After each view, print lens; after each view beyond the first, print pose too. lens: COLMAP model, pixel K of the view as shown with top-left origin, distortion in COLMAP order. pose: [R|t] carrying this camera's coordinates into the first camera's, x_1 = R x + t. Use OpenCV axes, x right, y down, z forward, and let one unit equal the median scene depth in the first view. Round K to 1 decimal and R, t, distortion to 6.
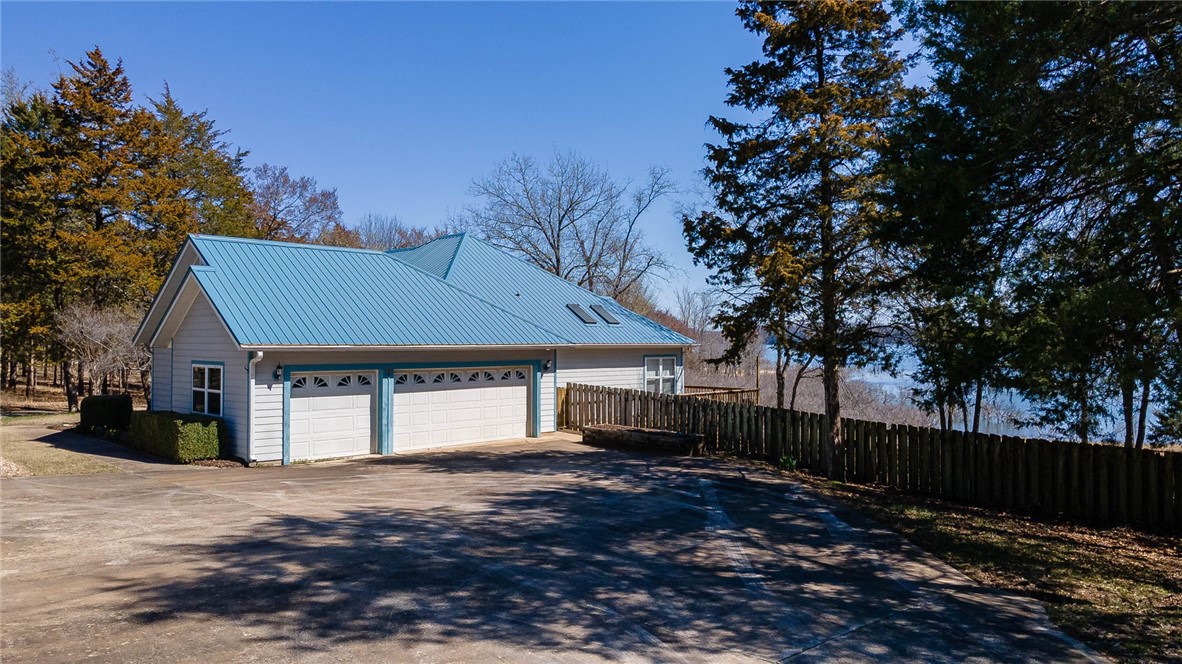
lens RADIAL K [[881.4, 0, 589.3], [0, 881.4, 292.9], [0, 0, 1]] dist [0.036831, 0.075718]
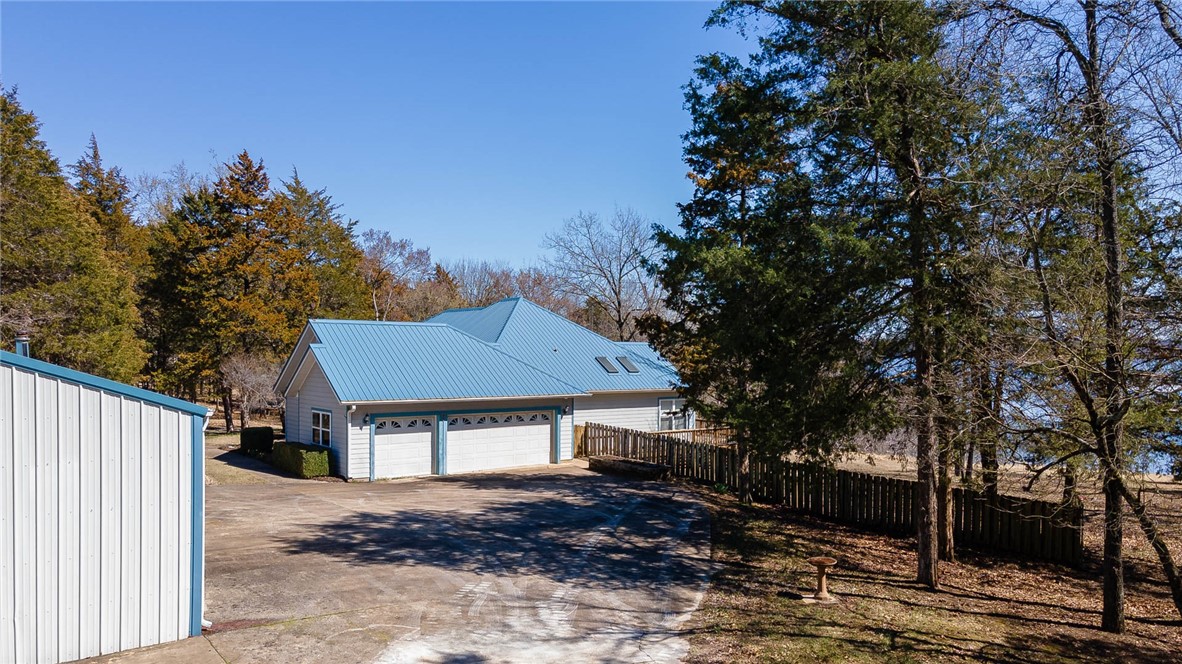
lens RADIAL K [[861.5, 0, 591.0], [0, 861.5, 332.0], [0, 0, 1]] dist [0.050202, -0.000593]
pose [[0.993371, 0.001825, -0.114936, 0.153389], [0.000942, 0.999711, 0.024011, -0.073216], [0.114947, -0.023960, 0.993083, -0.316684]]
